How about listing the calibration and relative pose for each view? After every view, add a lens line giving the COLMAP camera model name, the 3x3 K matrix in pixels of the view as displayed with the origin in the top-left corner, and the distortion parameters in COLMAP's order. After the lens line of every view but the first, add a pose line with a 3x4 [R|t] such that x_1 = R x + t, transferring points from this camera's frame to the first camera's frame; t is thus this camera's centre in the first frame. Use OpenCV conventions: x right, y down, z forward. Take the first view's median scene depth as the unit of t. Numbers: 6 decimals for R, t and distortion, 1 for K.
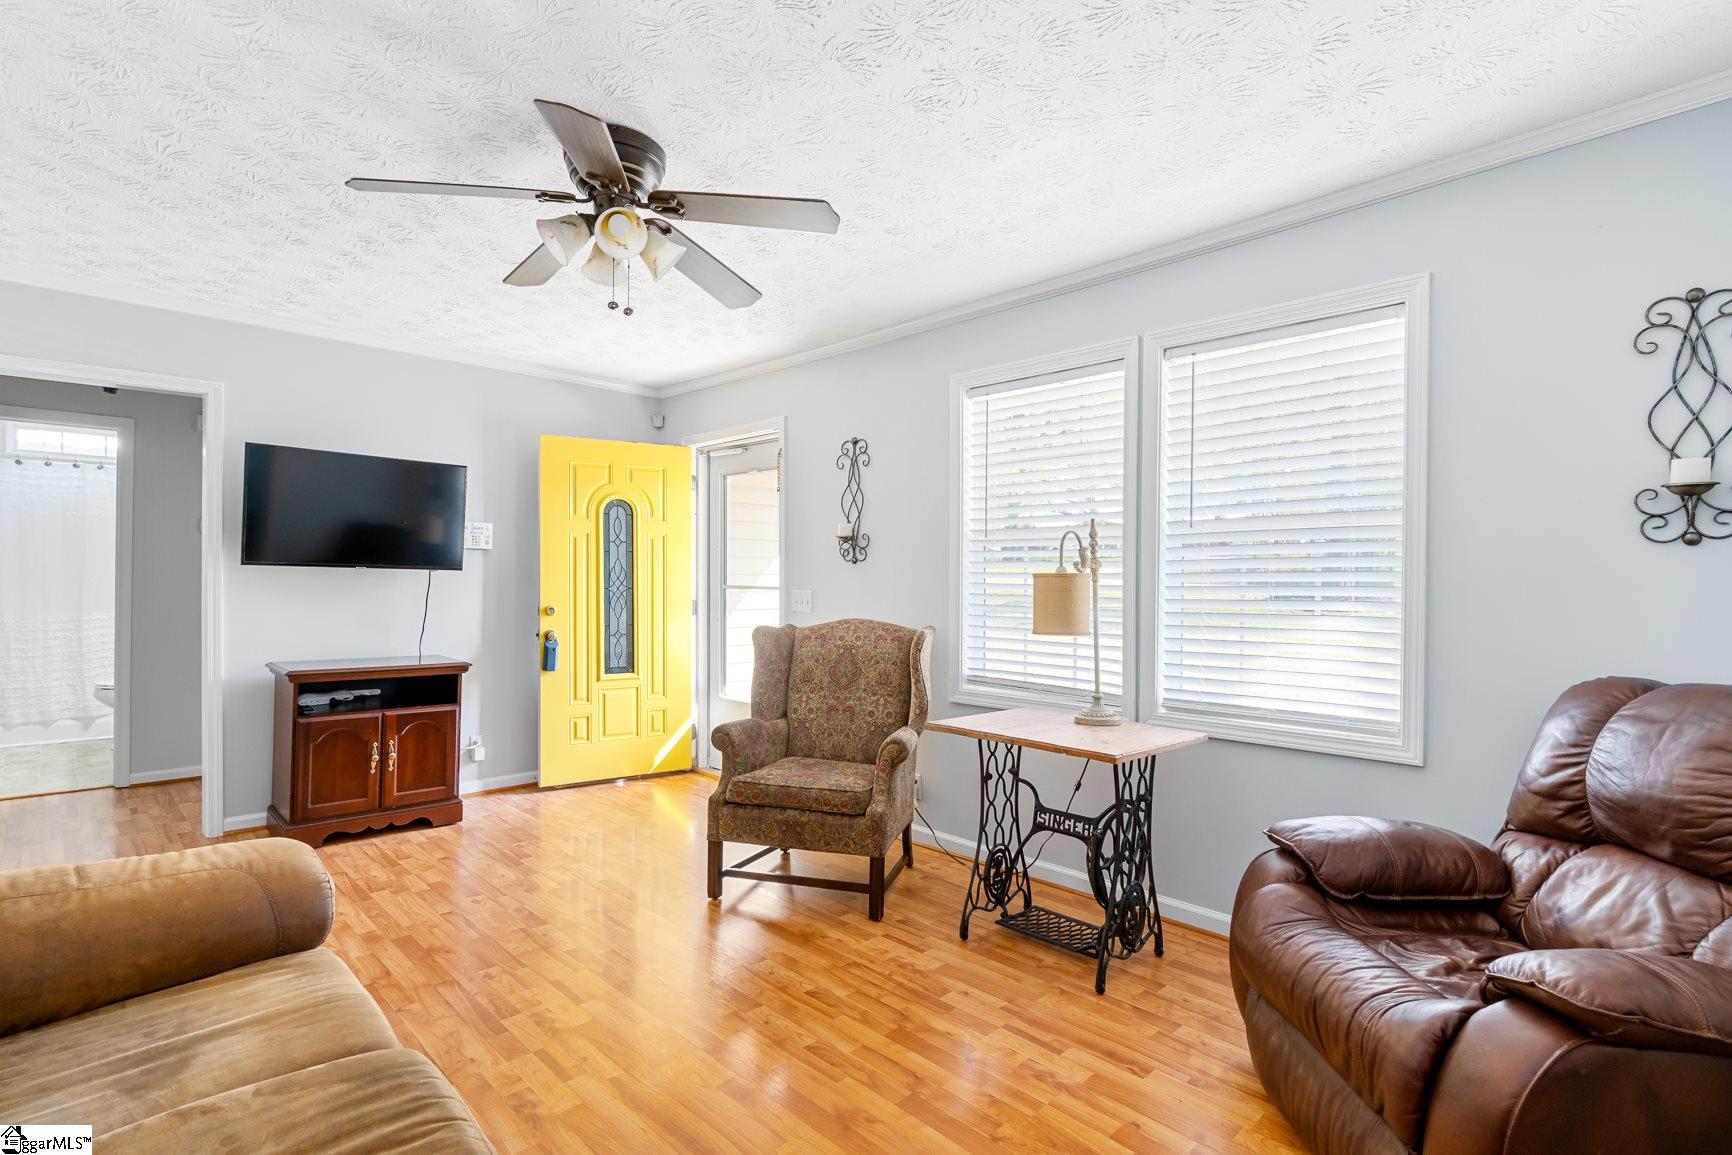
lens RADIAL K [[856.4, 0, 902.2], [0, 856.4, 592.1], [0, 0, 1]] dist [0.003083, -0.001031]
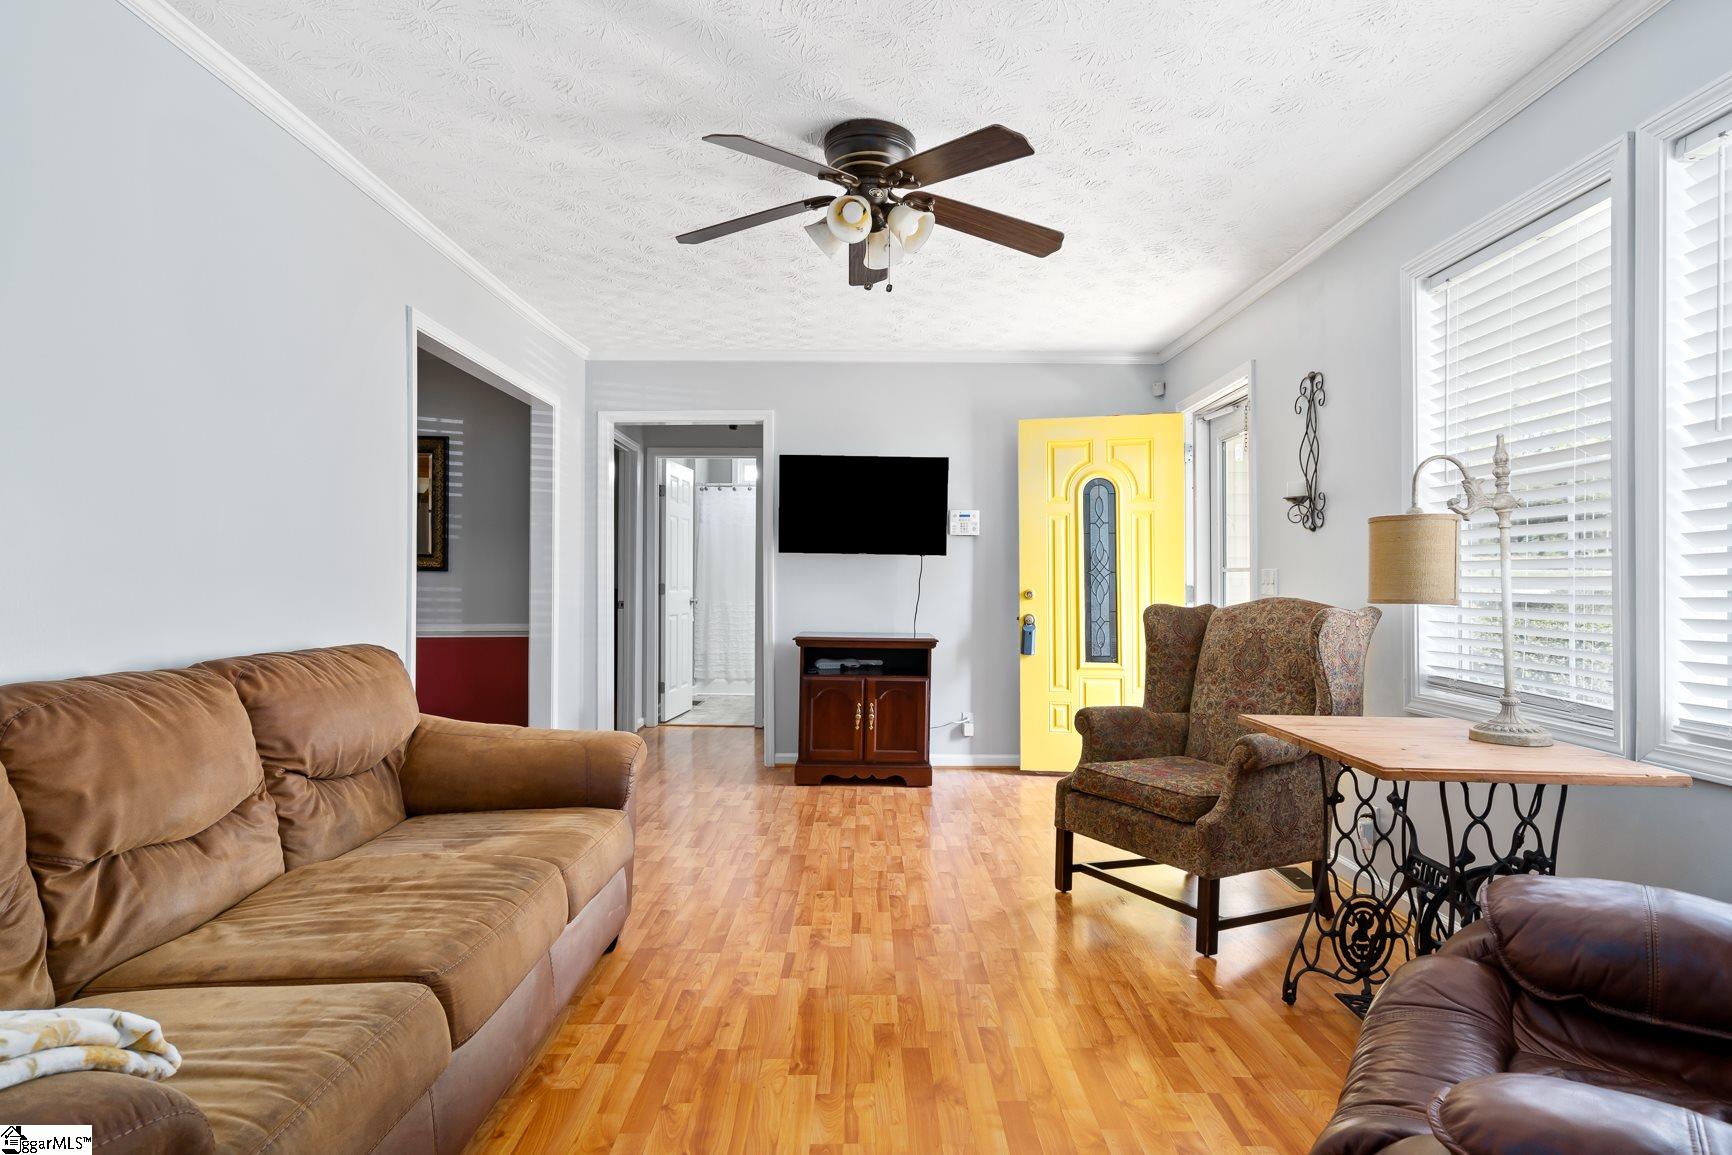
lens RADIAL K [[963.5, 0, 862.7], [0, 963.5, 588.7], [0, 0, 1]] dist [0.004362, 0.003244]
pose [[0.701332, -0.003041, -0.712828, 0.307798], [-0.007104, 0.999911, -0.011255, 0.035022], [0.712799, 0.012957, 0.701249, 0.089314]]
